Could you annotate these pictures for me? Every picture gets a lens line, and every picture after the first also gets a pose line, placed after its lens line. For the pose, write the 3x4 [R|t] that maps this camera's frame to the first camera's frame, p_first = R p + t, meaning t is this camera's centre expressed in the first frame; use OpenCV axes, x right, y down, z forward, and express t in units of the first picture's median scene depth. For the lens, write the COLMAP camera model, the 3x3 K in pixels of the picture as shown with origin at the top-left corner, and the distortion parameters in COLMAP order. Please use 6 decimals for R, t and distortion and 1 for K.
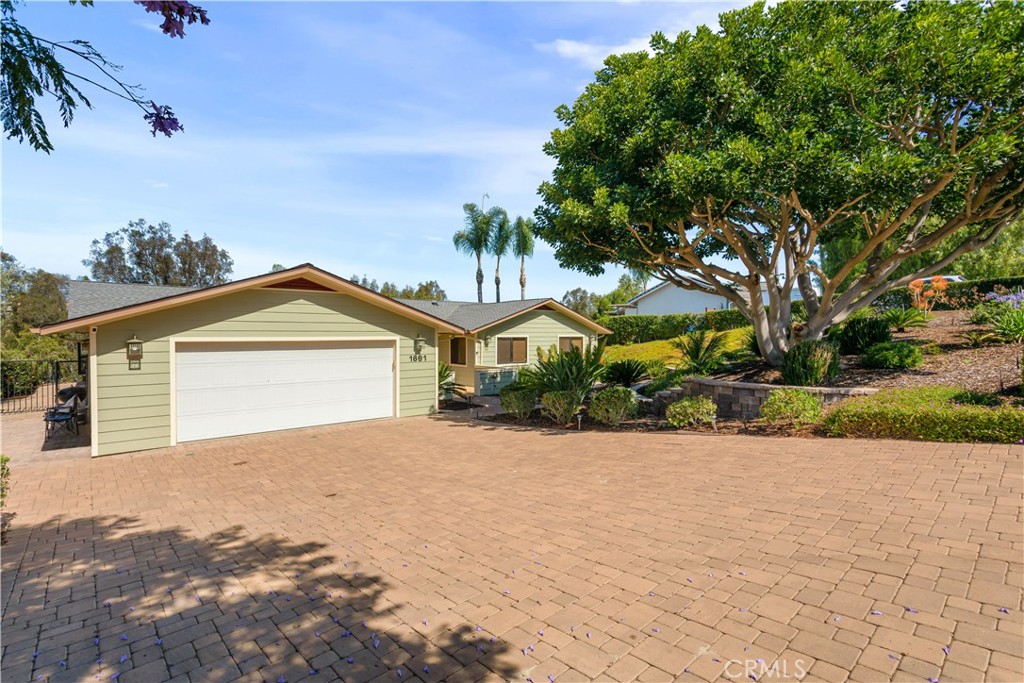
lens RADIAL K [[485.1, 0, 512.6], [0, 485.1, 340.7], [0, 0, 1]] dist [-0.001222, 0.002057]
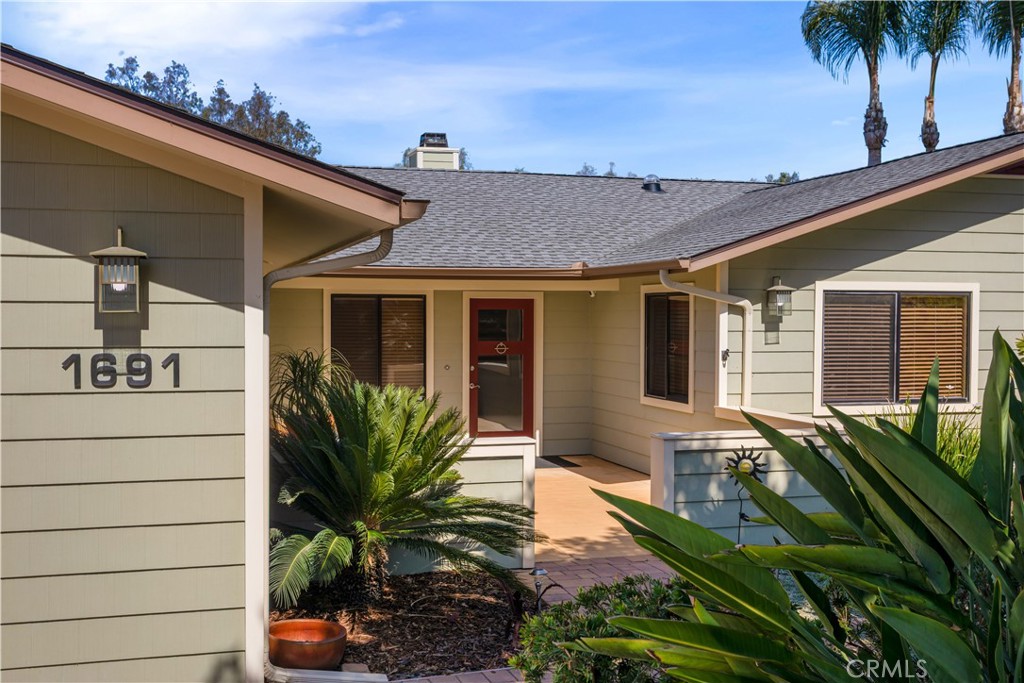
lens RADIAL K [[1127.8, 0, 512.9], [0, 1127.8, 341.9], [0, 0, 1]] dist [0.014239, 0.000000]
pose [[0.910039, 0.012633, -0.414331, 0.055419], [-0.009062, 0.999903, 0.010582, 0.012901], [0.414425, -0.005876, 0.910065, 0.426583]]
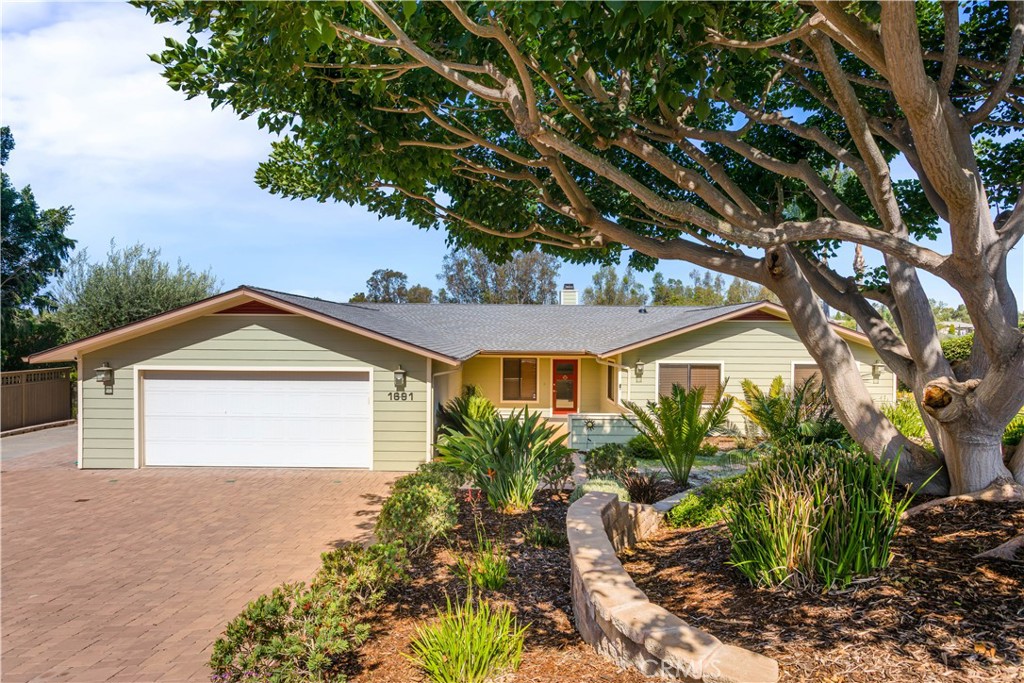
lens RADIAL K [[585.2, 0, 511.2], [0, 585.2, 336.1], [0, 0, 1]] dist [-0.005852, -0.000812]
pose [[0.751929, 0.005192, -0.659224, 0.329863], [-0.016554, 0.999802, -0.011007, -0.031015], [0.659036, 0.019189, 0.751866, 0.257620]]
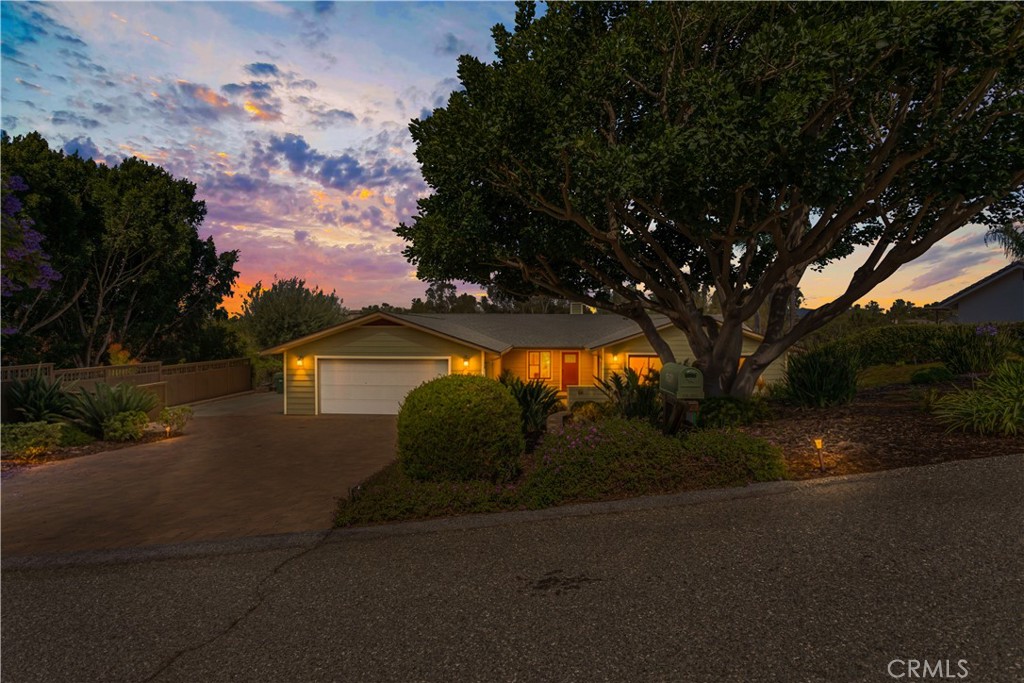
lens RADIAL K [[485.1, 0, 507.8], [0, 485.1, 337.6], [0, 0, 1]] dist [-0.001222, 0.002057]
pose [[0.706652, 0.009361, -0.707499, 0.486844], [-0.013112, 0.999914, 0.000135, -0.038046], [0.707439, 0.009181, 0.706714, 0.098266]]
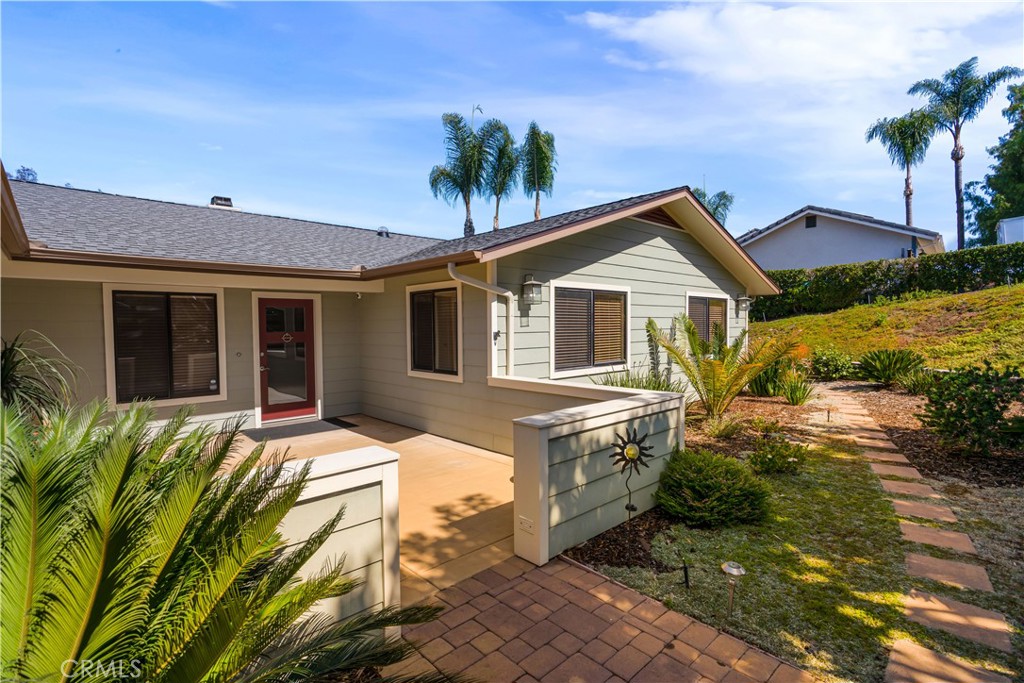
lens RADIAL K [[485.1, 0, 510.7], [0, 485.1, 340.3], [0, 0, 1]] dist [-0.001222, 0.002057]
pose [[0.999386, -0.012798, 0.032630, -0.069264], [0.012292, 0.999802, 0.015671, 0.021876], [-0.032824, -0.015260, 0.999345, 0.657865]]
